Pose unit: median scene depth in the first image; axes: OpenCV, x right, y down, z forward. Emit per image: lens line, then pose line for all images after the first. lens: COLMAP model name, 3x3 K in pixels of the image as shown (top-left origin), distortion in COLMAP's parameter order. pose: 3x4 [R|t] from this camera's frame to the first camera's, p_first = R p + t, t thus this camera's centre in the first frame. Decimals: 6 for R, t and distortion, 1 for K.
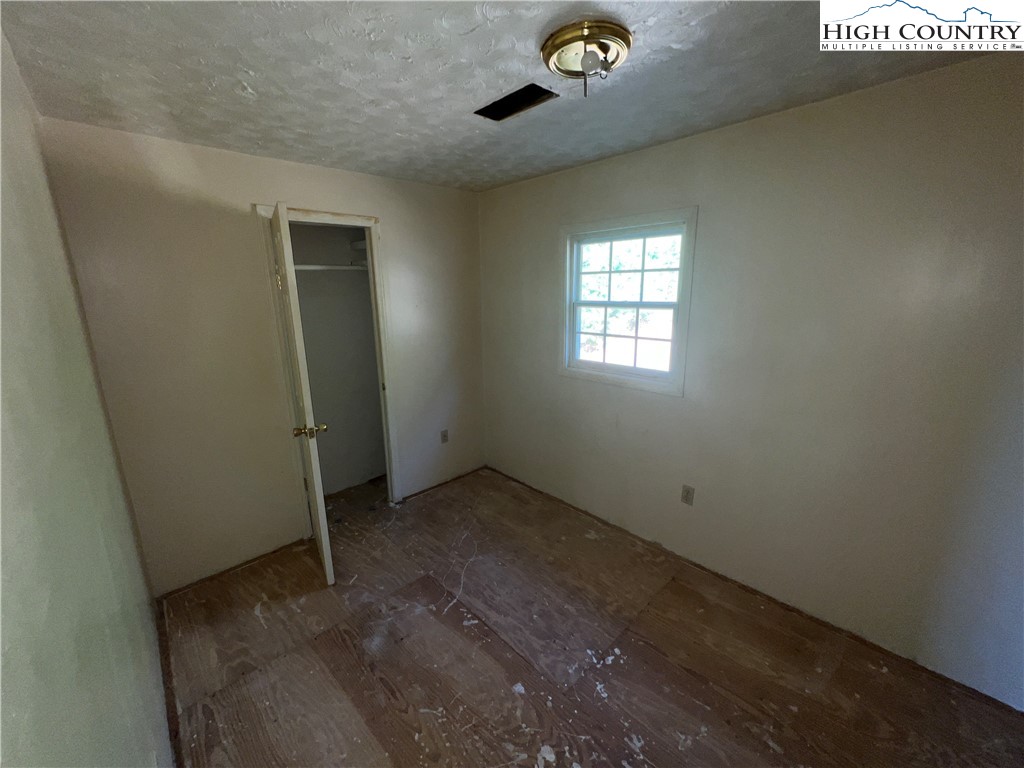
lens RADIAL K [[407.7, 0, 512.0], [0, 407.7, 384.0], [0, 0, 1]] dist [-0.000904, -0.000189]
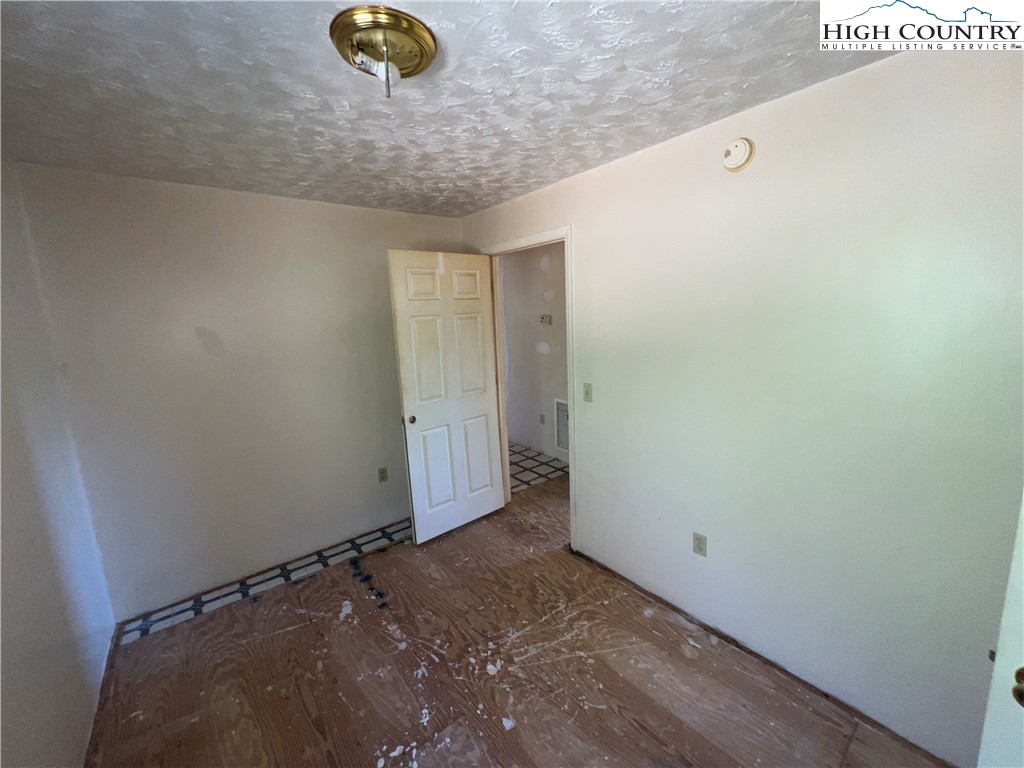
lens RADIAL K [[407.7, 0, 512.0], [0, 407.7, 384.0], [0, 0, 1]] dist [-0.000904, -0.000189]
pose [[-0.994611, 0.041018, 0.095219, -0.120678], [0.074569, 0.921098, 0.382123, -0.363582], [-0.072032, 0.387164, -0.919193, 1.647895]]
